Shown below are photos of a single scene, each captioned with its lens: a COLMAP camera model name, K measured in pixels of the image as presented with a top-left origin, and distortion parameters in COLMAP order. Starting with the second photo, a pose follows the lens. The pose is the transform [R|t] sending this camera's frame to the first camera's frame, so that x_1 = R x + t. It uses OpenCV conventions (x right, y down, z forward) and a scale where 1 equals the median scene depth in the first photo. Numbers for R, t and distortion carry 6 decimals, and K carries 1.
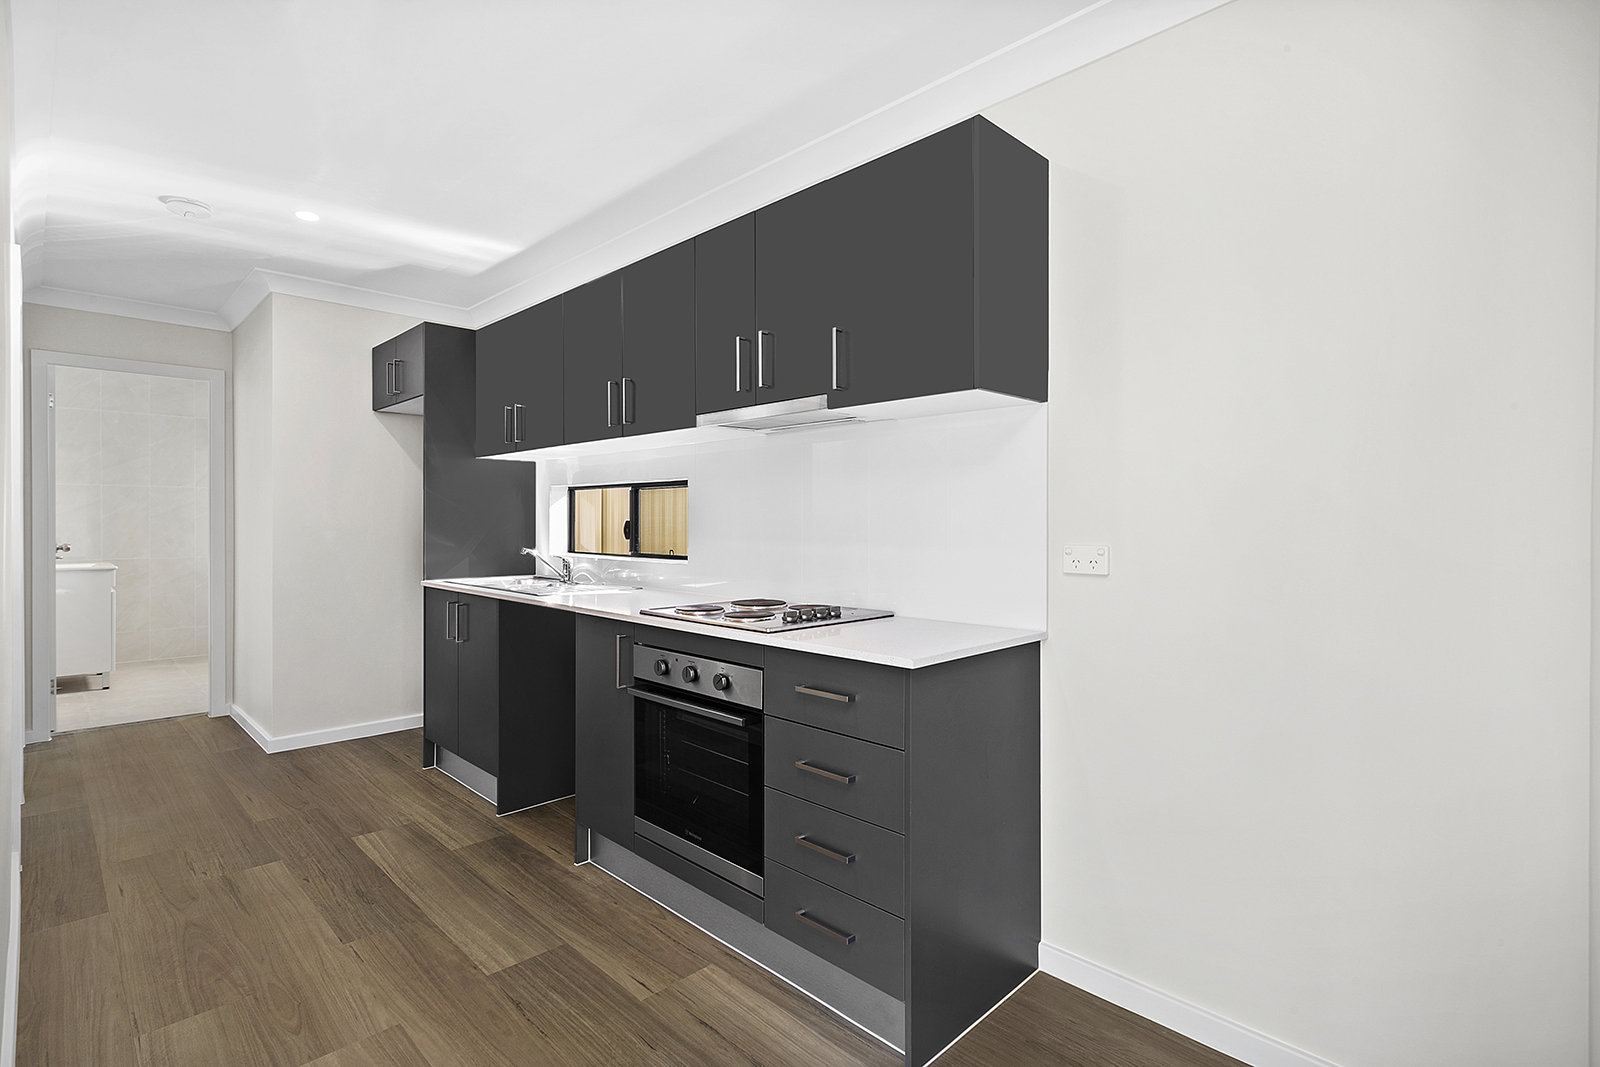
lens RADIAL K [[768.7, 0, 790.1], [0, 768.7, 530.9], [0, 0, 1]] dist [0.001286, 0.002082]
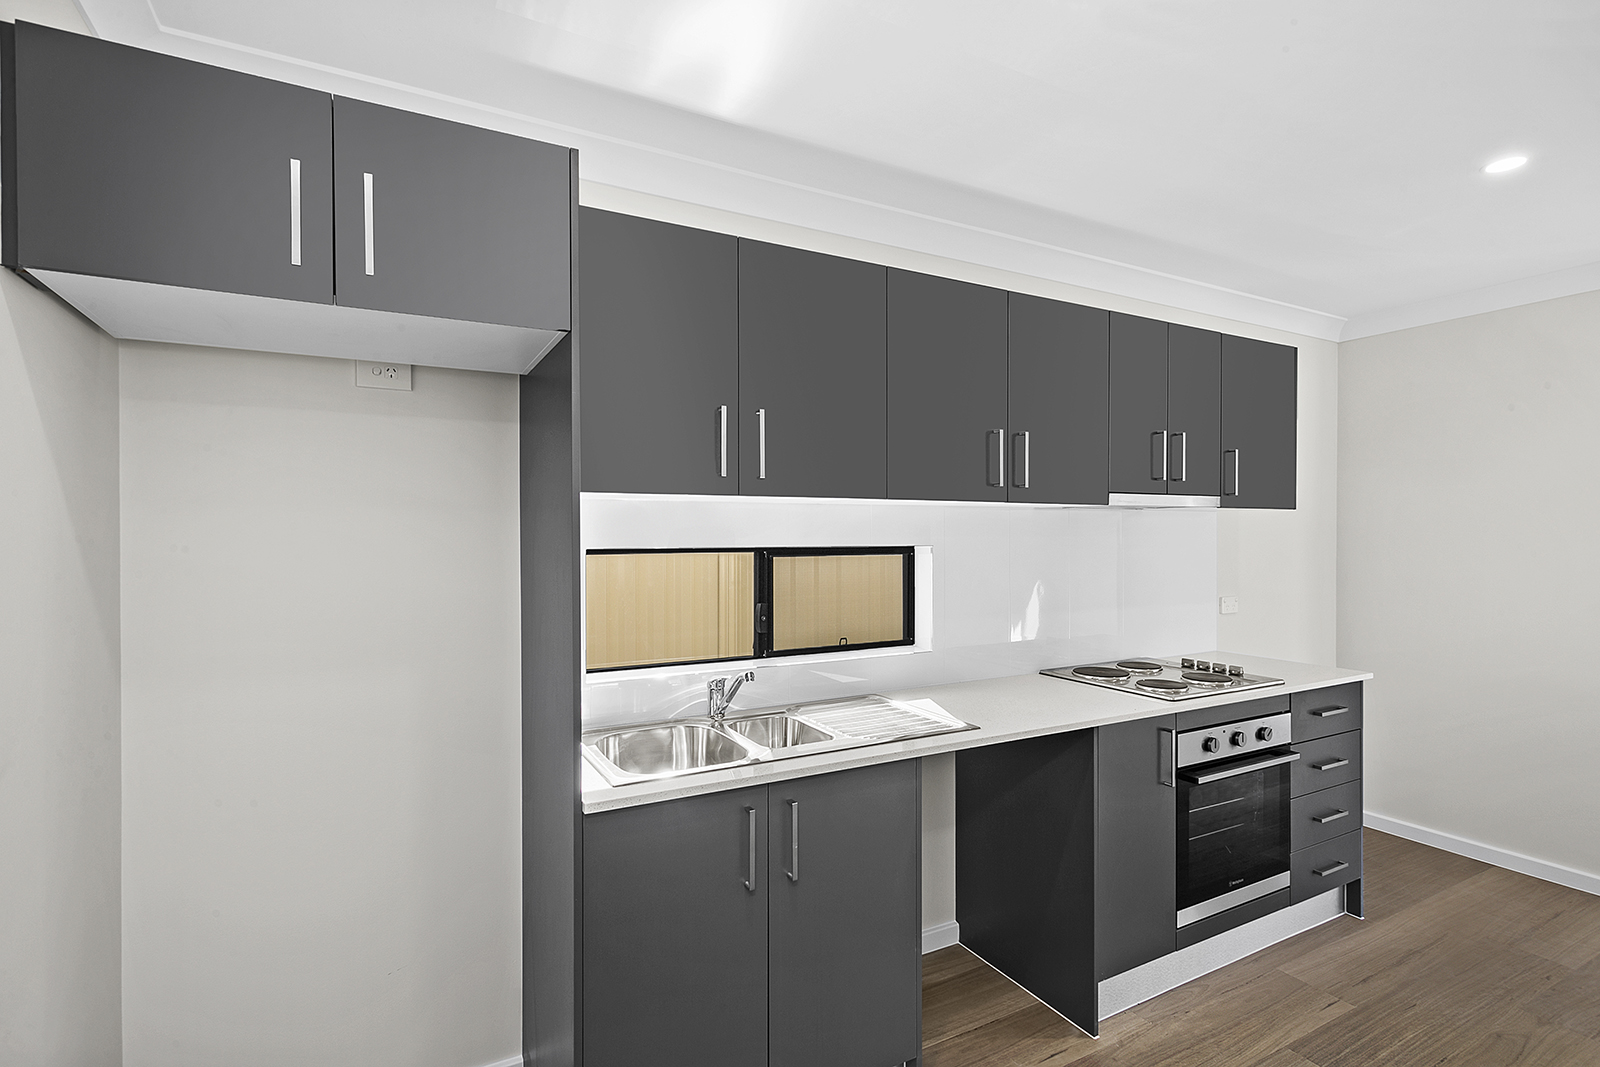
lens RADIAL K [[768.7, 0, 787.1], [0, 768.7, 529.4], [0, 0, 1]] dist [0.001286, 0.002082]
pose [[0.283981, -0.006459, 0.958808, -1.396403], [0.011000, 0.999933, 0.003478, -0.131640], [-0.958767, 0.009559, 0.284034, 1.312973]]
